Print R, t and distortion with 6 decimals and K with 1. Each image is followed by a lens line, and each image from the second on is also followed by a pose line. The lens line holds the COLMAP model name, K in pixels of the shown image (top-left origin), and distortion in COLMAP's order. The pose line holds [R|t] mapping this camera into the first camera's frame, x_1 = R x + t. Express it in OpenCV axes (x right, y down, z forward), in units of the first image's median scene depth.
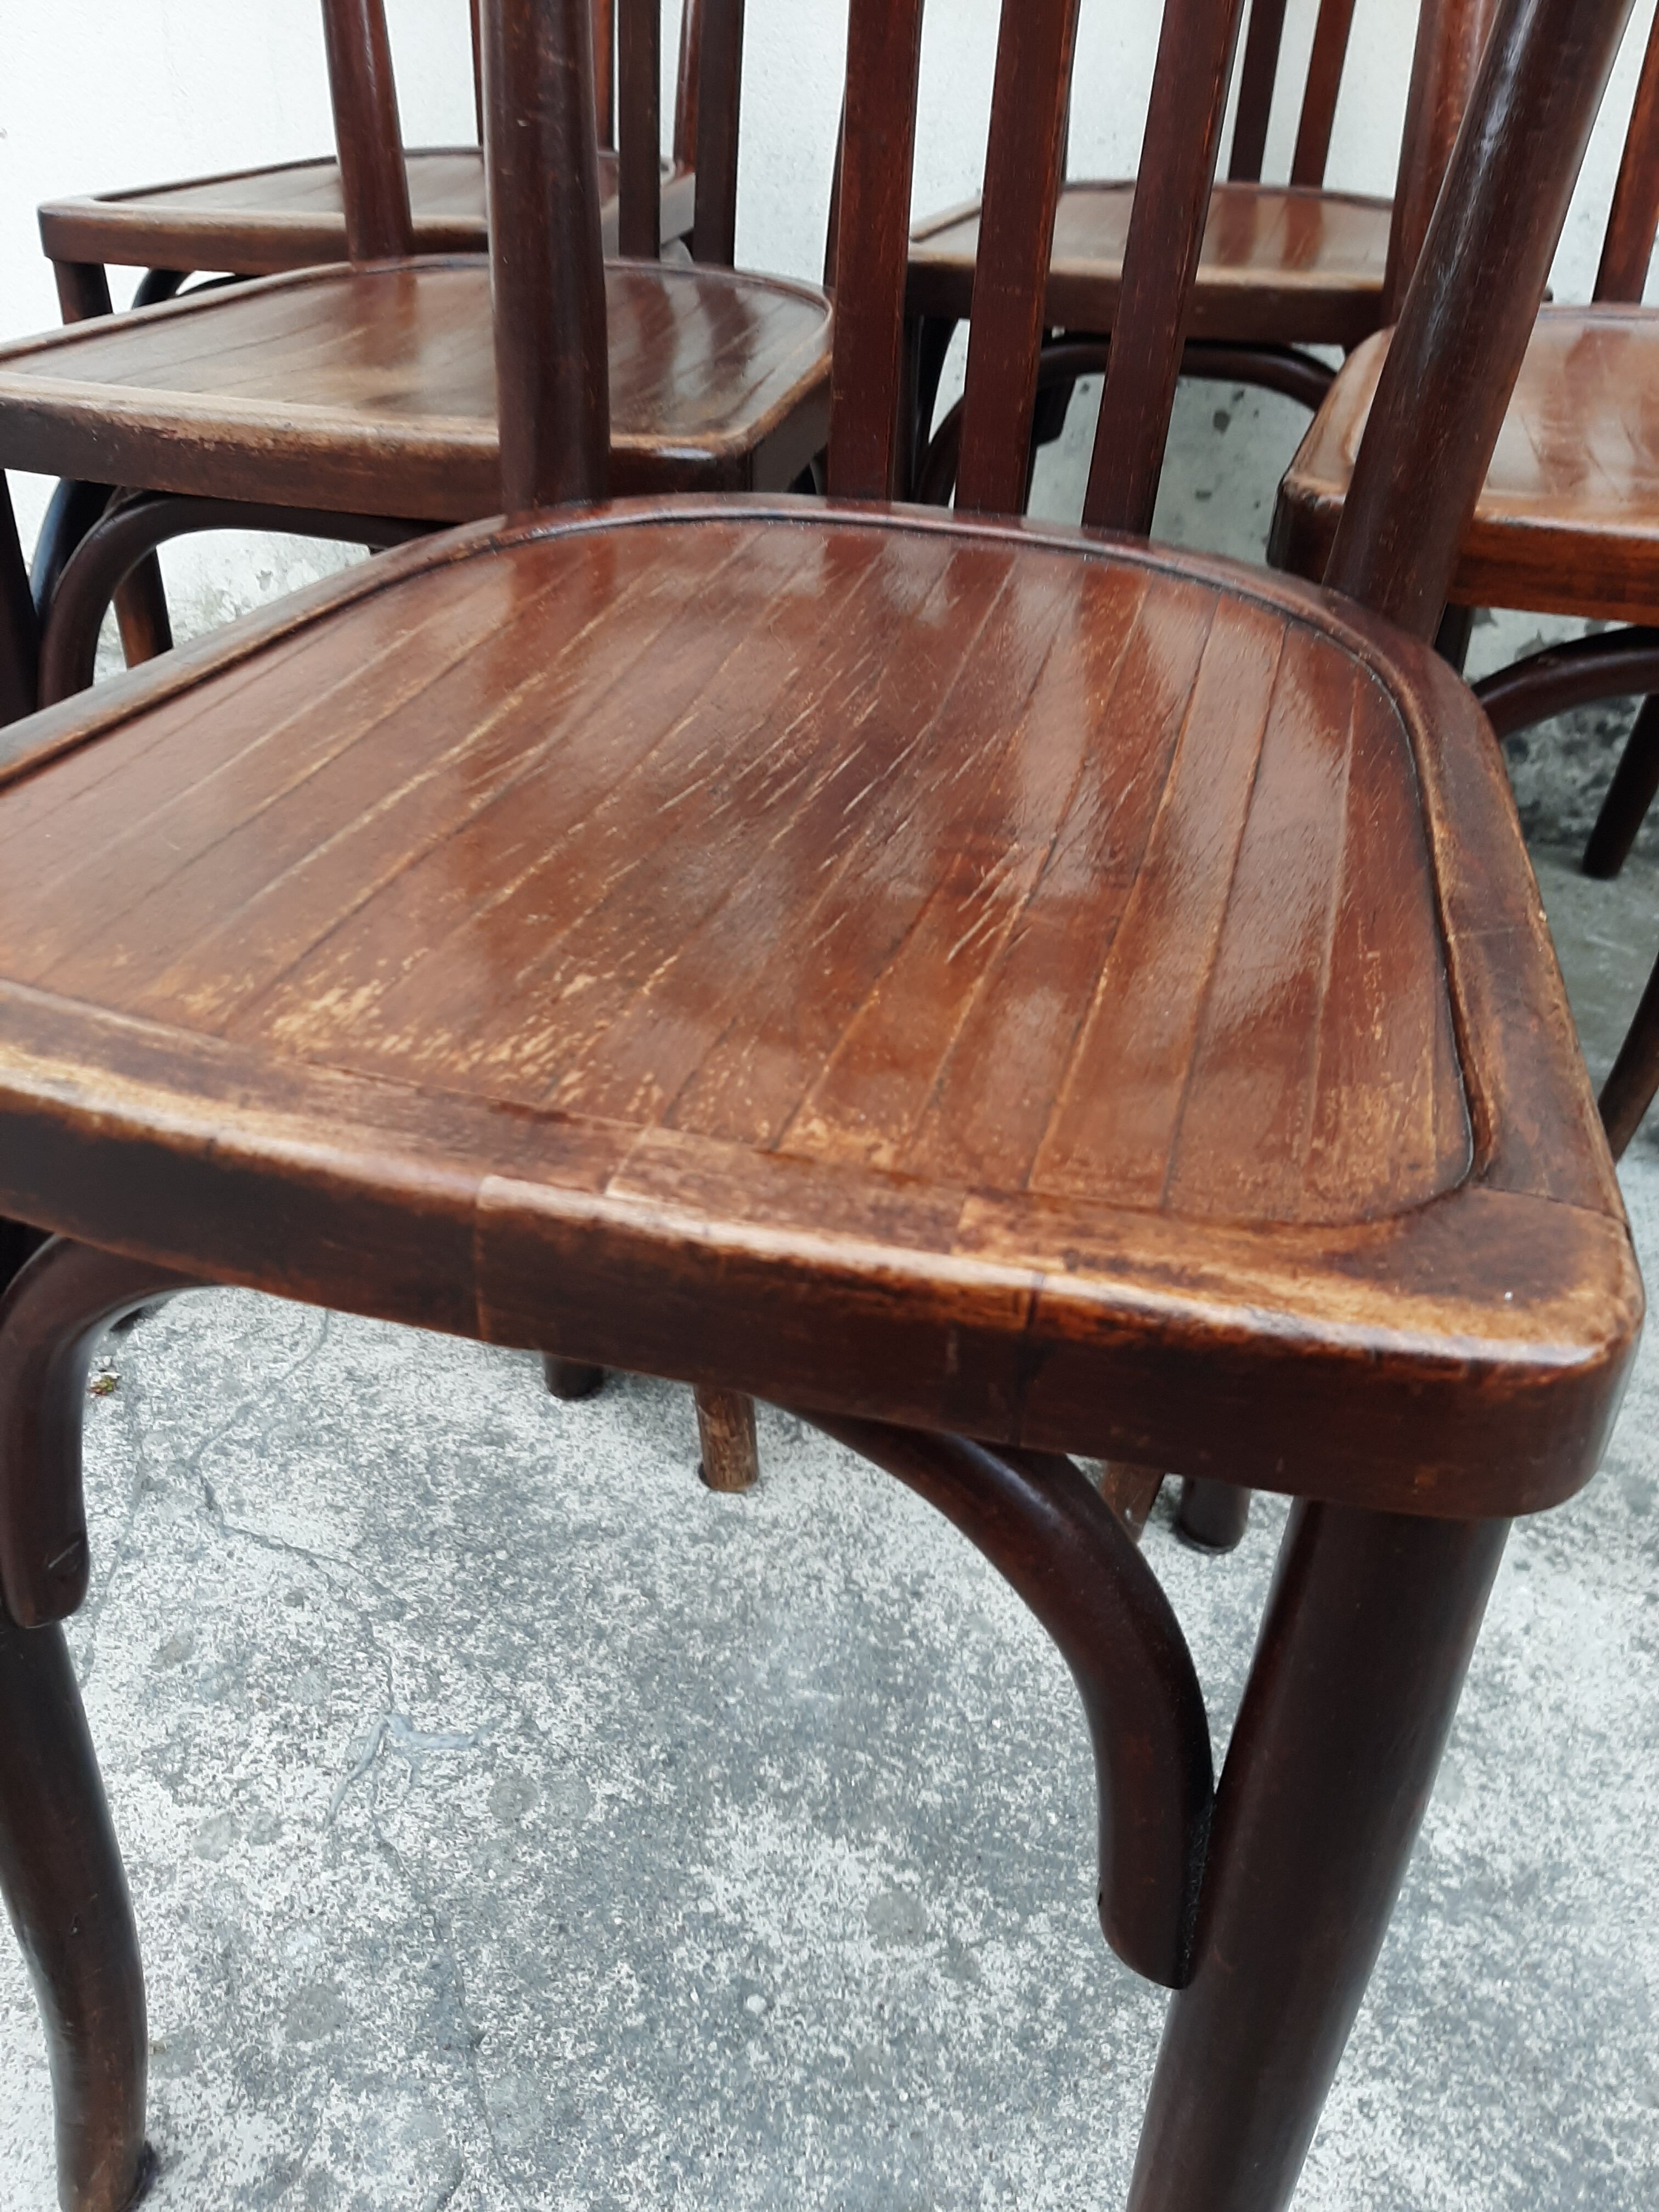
lens RADIAL K [[1616.2, 0, 924.5], [0, 1616.2, 1169.8], [0, 0, 1]] dist [0.054107, -0.110057]
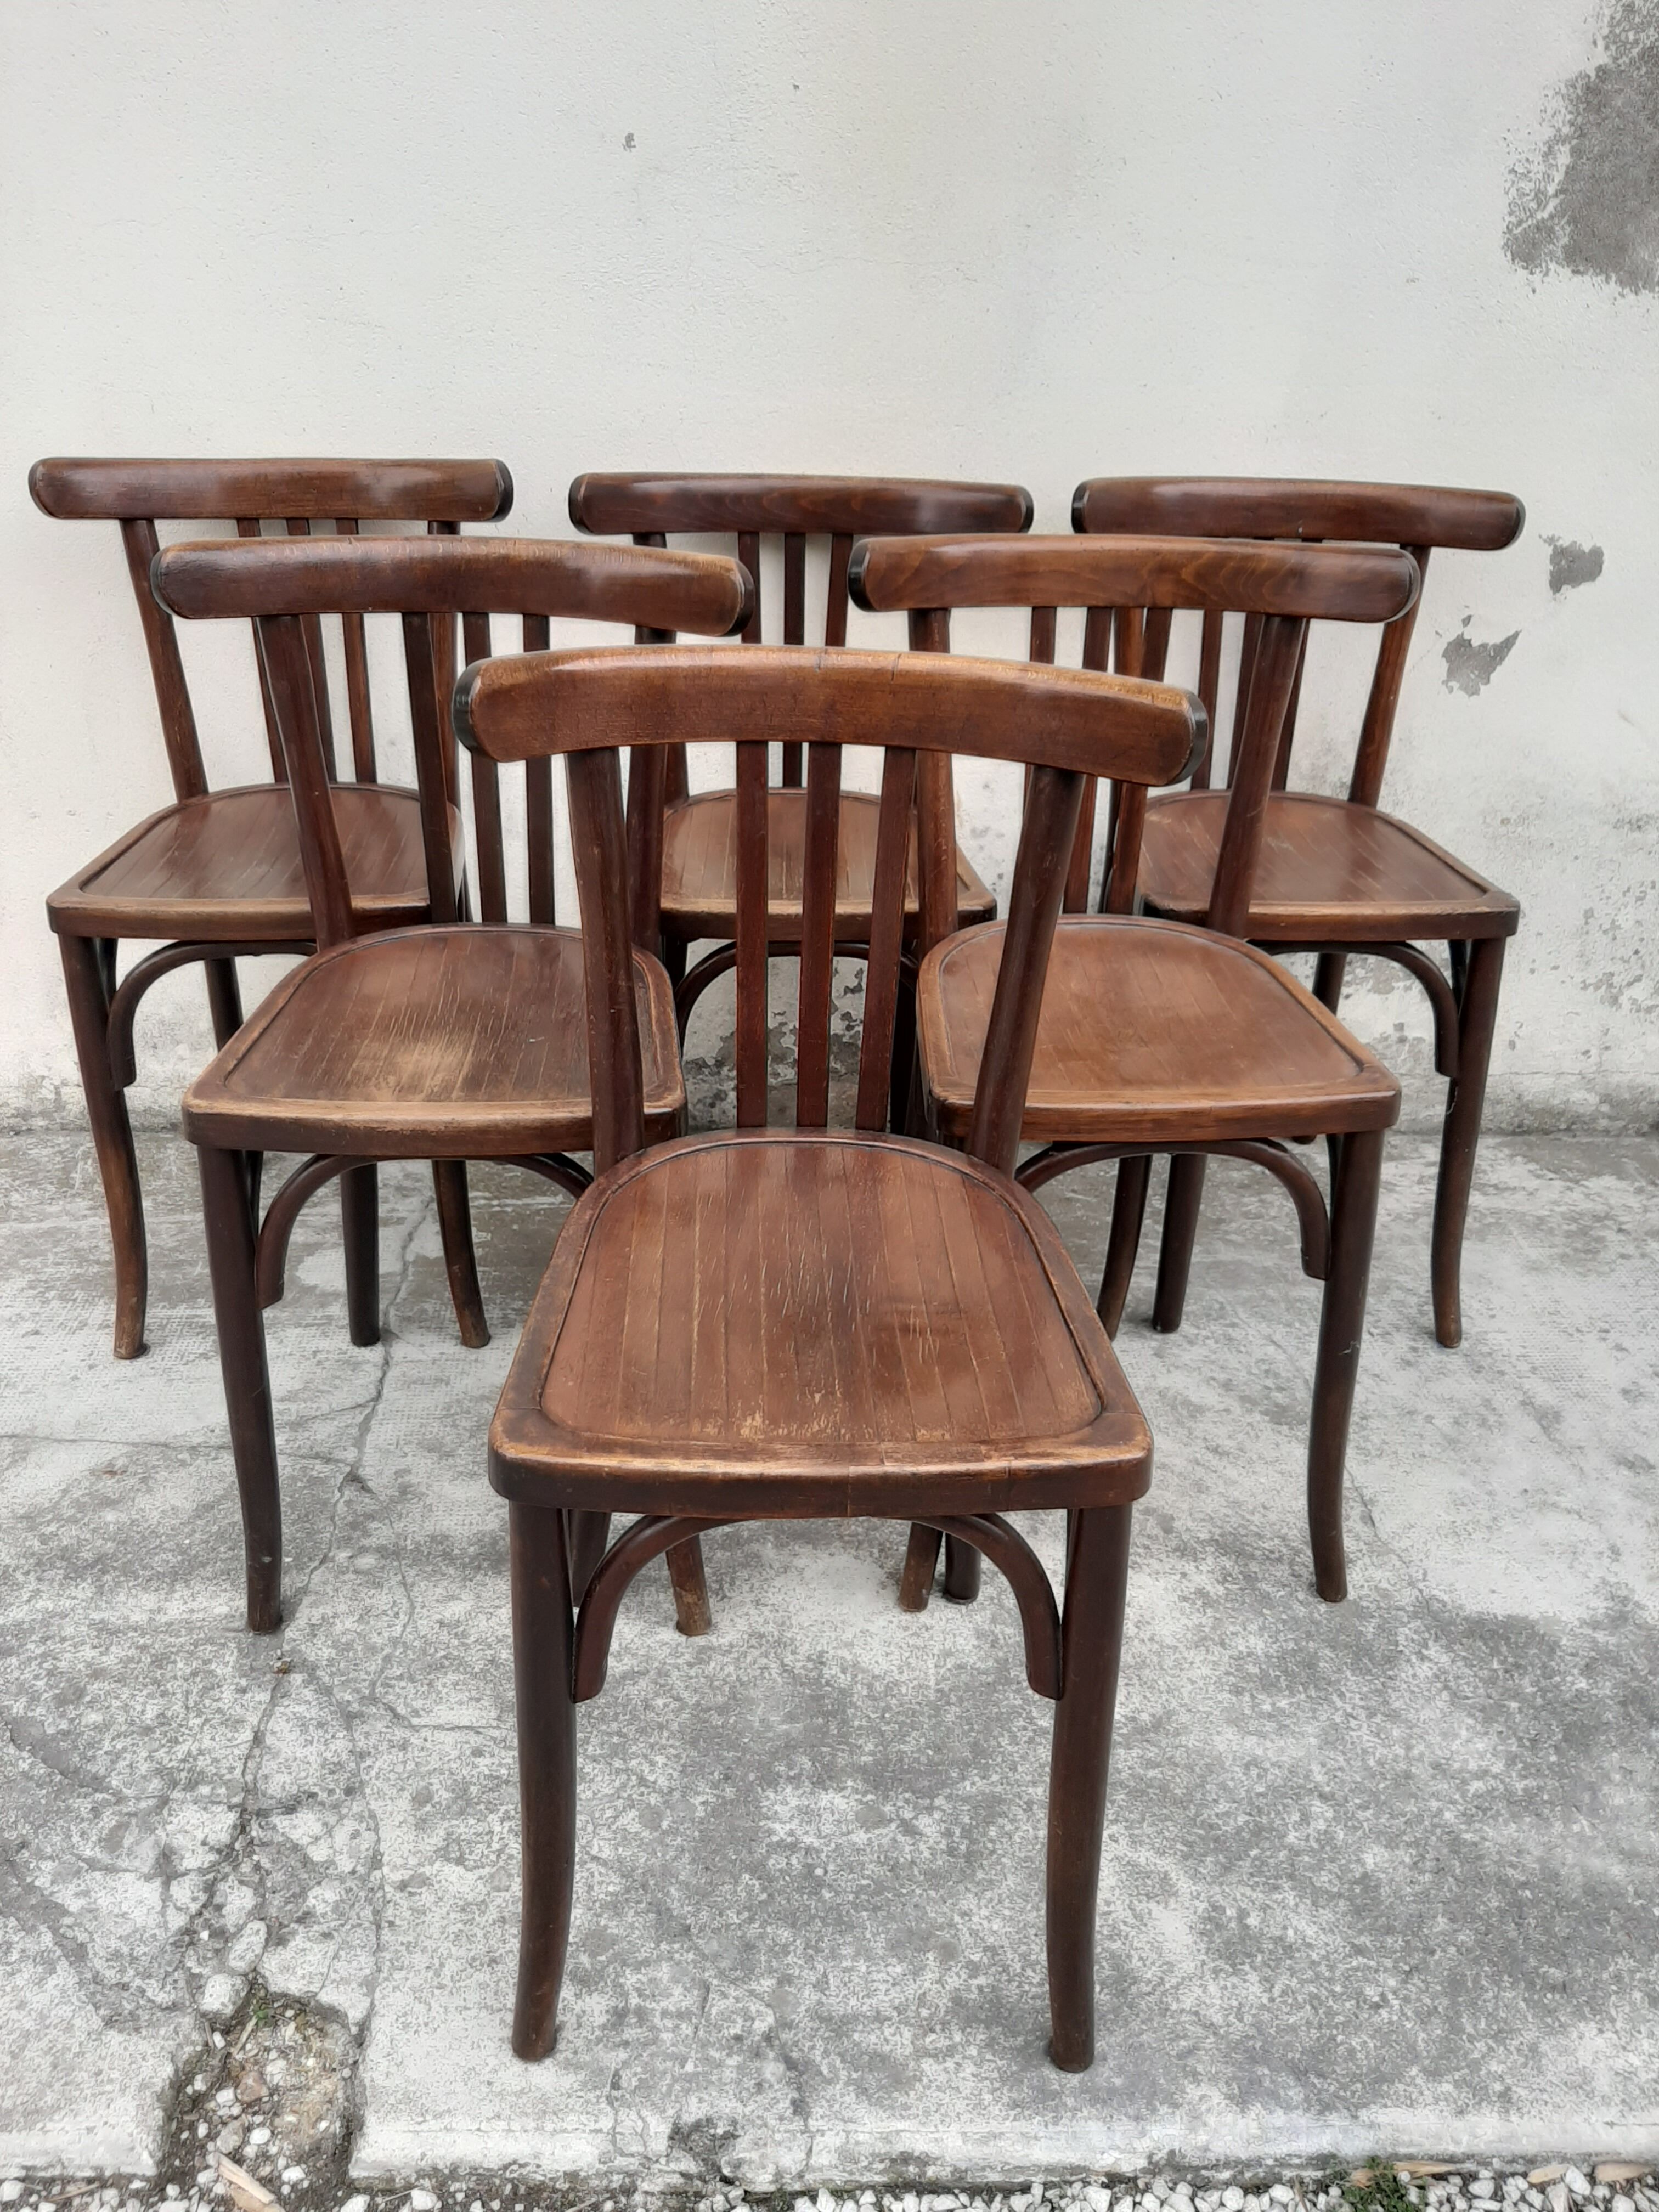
lens RADIAL K [[1735.3, 0, 829.5], [0, 1735.3, 1106.0], [0, 0, 1]] dist [0.091255, -0.142592]
pose [[0.950059, -0.149359, 0.274008, -0.500421], [0.186954, 0.975434, -0.116518, -0.133131], [-0.249874, 0.161925, 0.954643, -1.106186]]
